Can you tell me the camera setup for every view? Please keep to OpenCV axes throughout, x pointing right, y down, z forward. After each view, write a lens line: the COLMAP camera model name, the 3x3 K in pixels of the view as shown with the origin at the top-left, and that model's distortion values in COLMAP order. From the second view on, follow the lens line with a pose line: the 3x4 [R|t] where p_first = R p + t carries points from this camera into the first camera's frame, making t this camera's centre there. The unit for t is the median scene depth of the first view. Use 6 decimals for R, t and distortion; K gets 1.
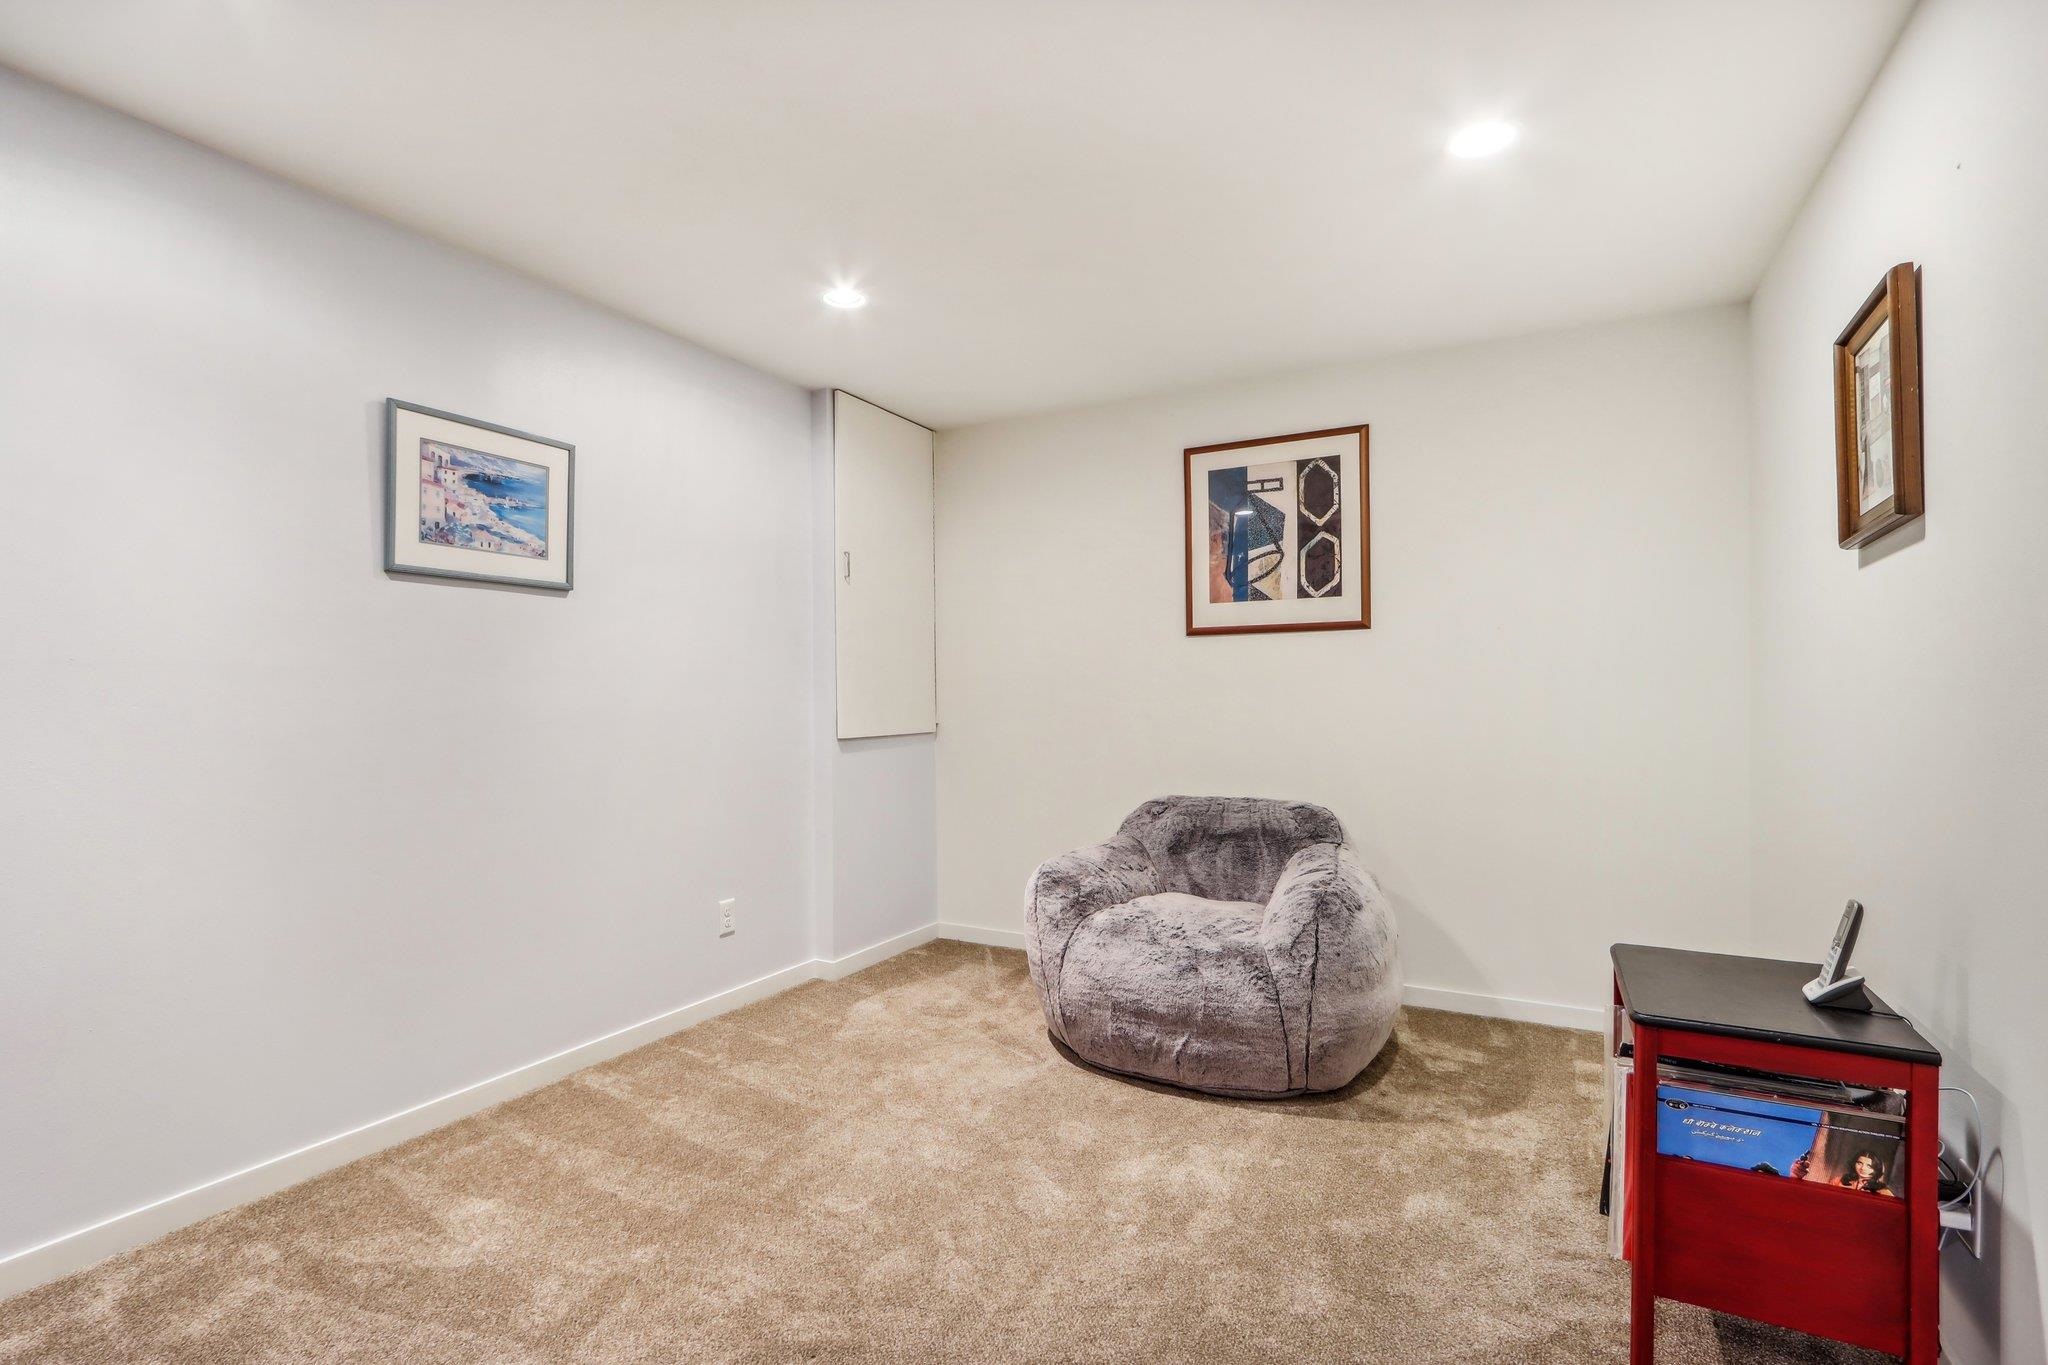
lens RADIAL K [[989.8, 0, 1024.0], [0, 989.8, 682.5], [0, 0, 1]] dist [-0.018728, 0.000412]
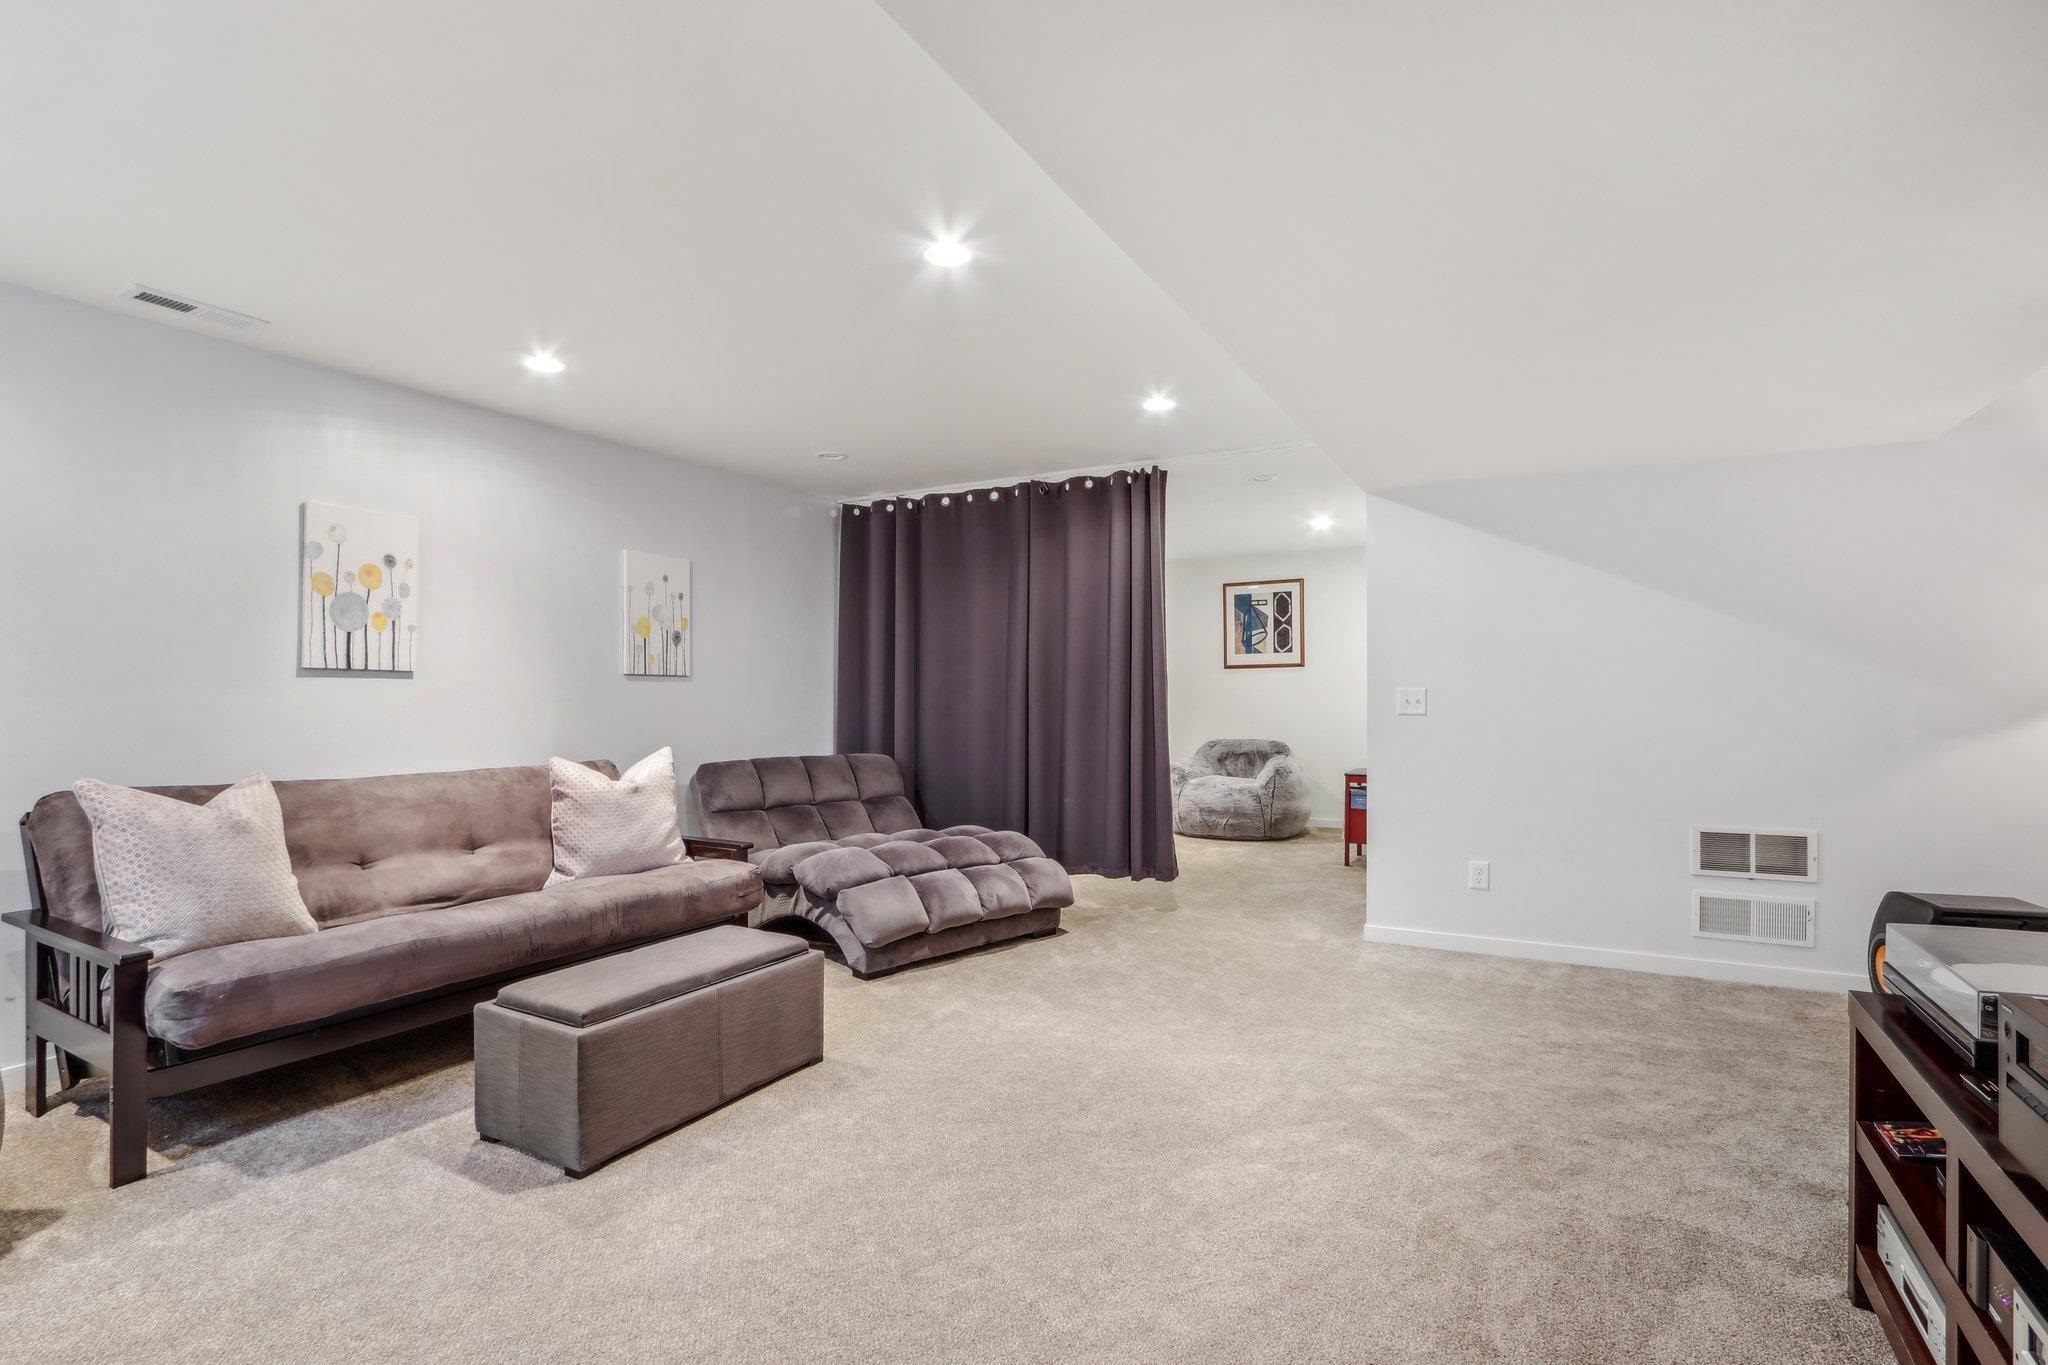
lens RADIAL K [[989.8, 0, 1024.0], [0, 989.8, 682.5], [0, 0, 1]] dist [-0.018728, 0.000412]
pose [[0.999871, 0.001864, -0.015956, -0.271446], [-0.001967, 0.999977, -0.006456, -0.000992], [0.015943, 0.006487, 0.999852, -1.334700]]
